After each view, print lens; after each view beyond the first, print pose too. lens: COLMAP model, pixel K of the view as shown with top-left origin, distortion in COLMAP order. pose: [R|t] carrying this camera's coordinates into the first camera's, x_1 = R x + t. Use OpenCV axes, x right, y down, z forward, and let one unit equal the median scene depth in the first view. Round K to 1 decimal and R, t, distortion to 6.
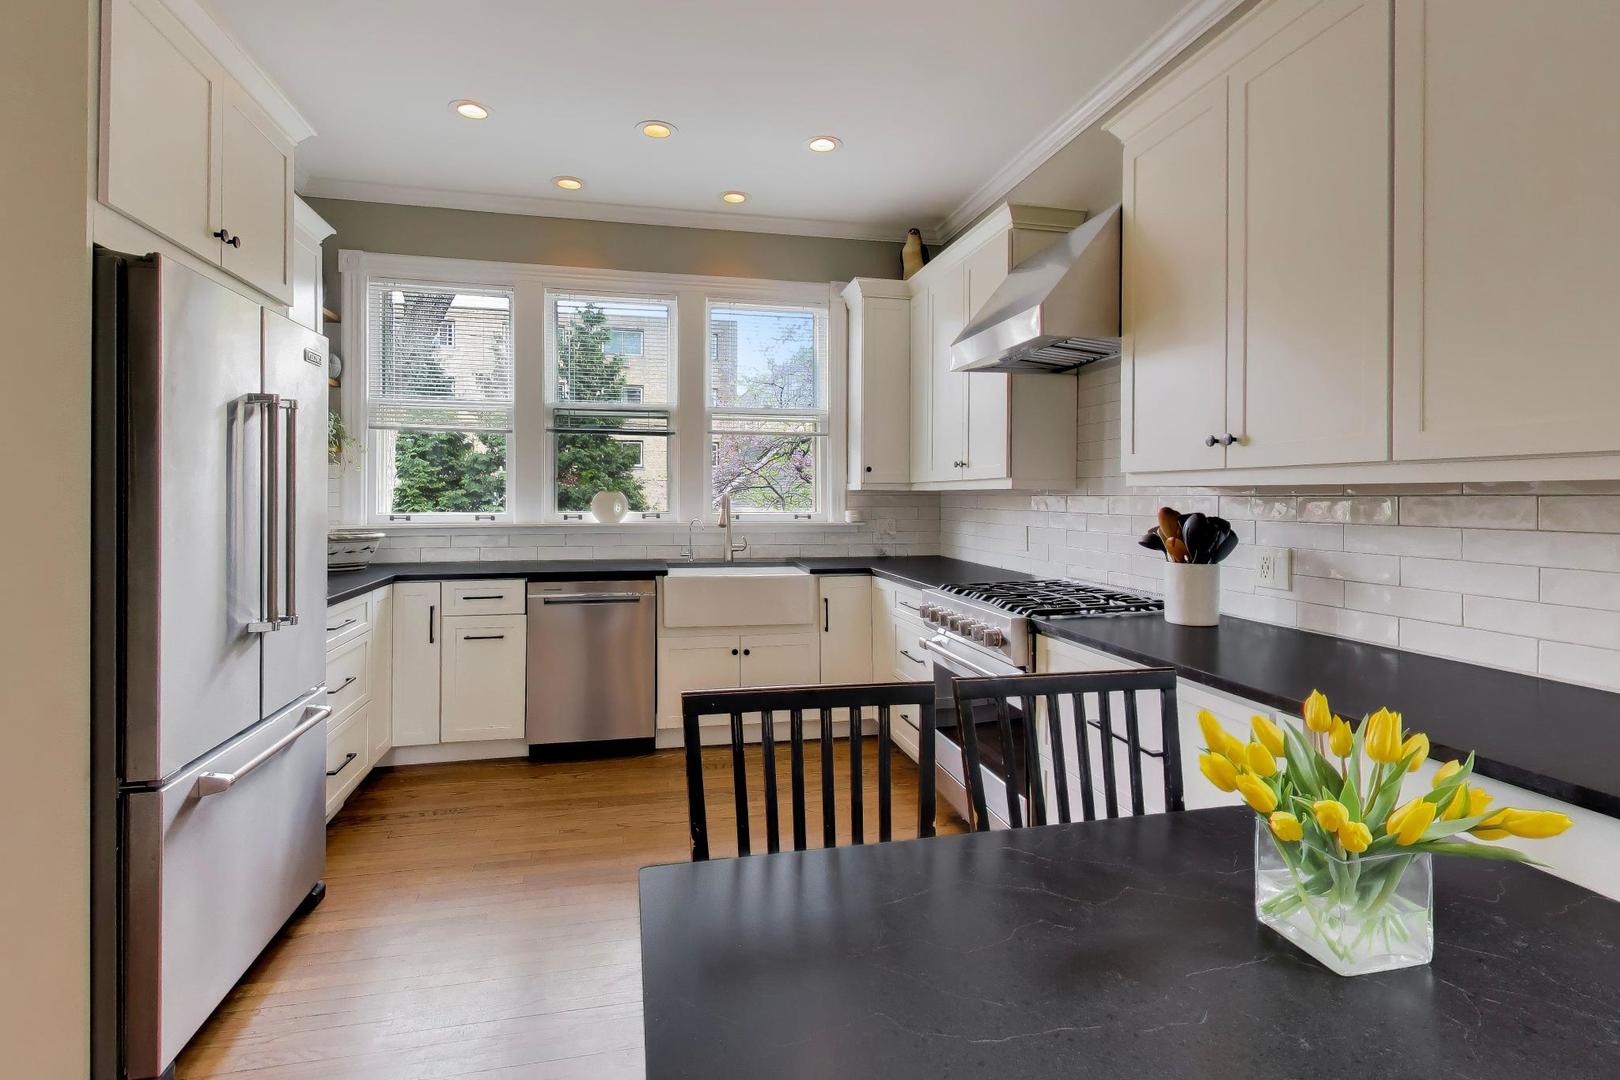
lens RADIAL K [[742.0, 0, 803.0], [0, 742.0, 493.0], [0, 0, 1]] dist [0.000503, 0.000012]
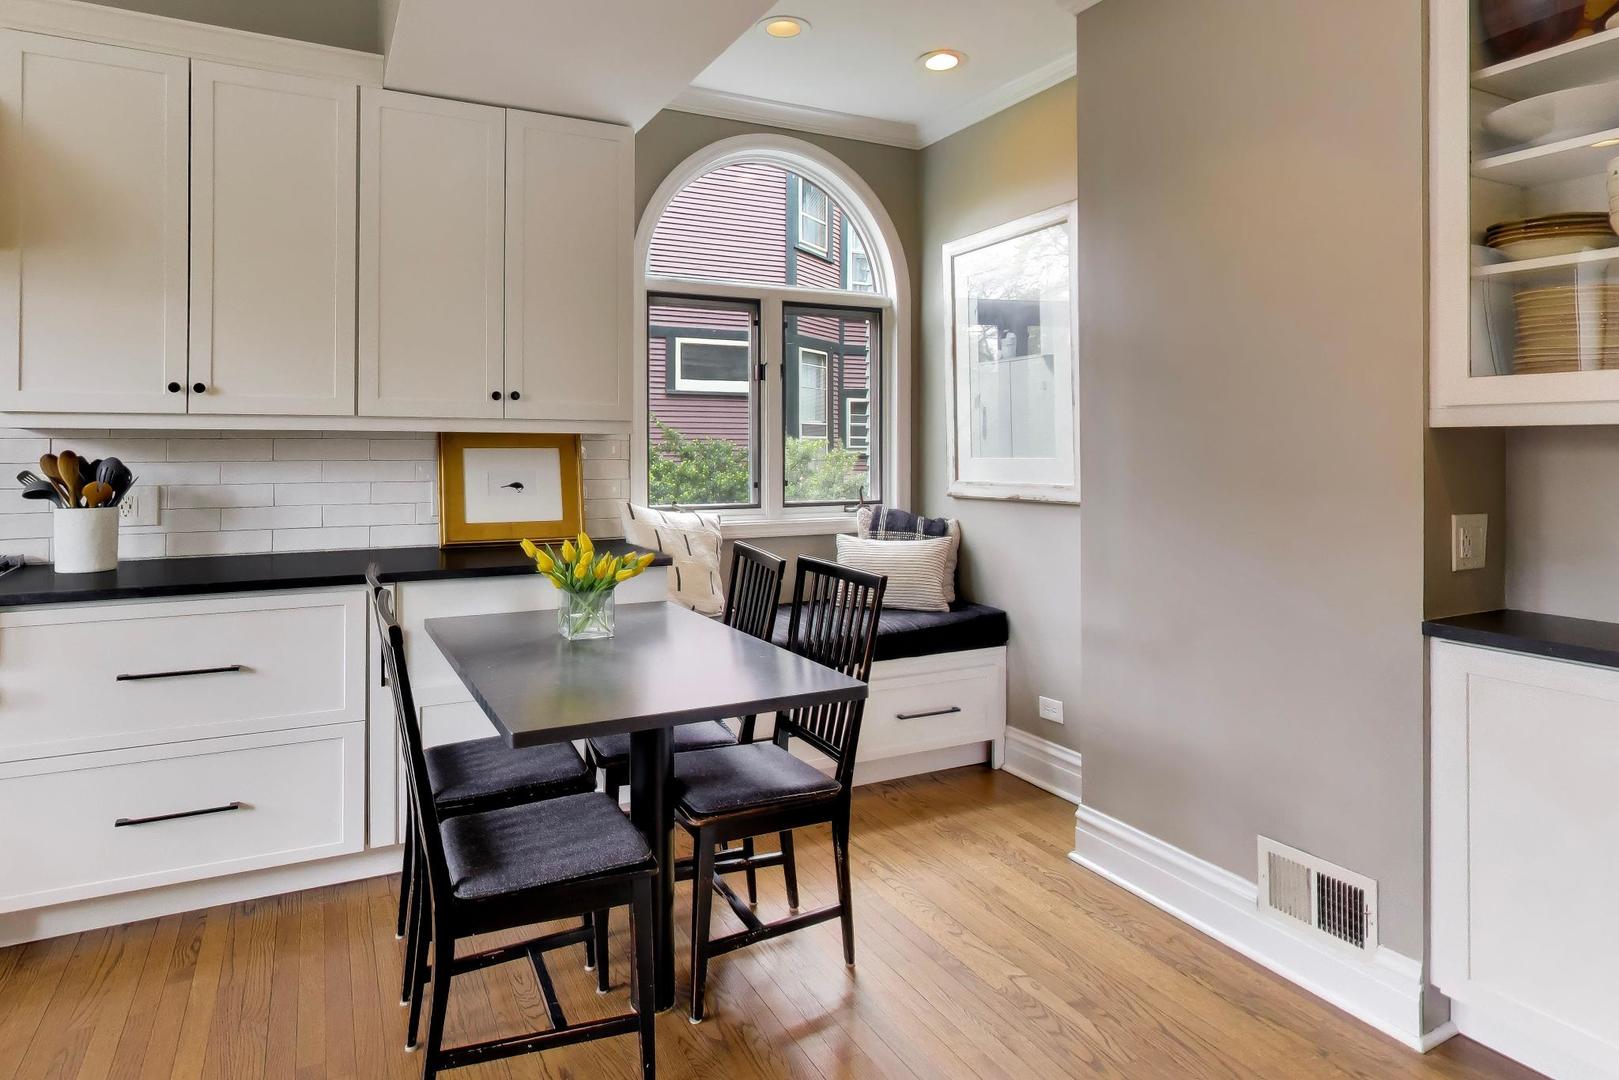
lens RADIAL K [[1195.3, 0, 807.1], [0, 1195.3, 470.6], [0, 0, 1]] dist [-0.005078, -0.000929]
pose [[-0.352283, -0.021356, 0.935650, -0.718991], [-0.007530, 0.999772, 0.019985, 0.004891], [-0.935863, -0.000005, -0.352363, 0.392965]]
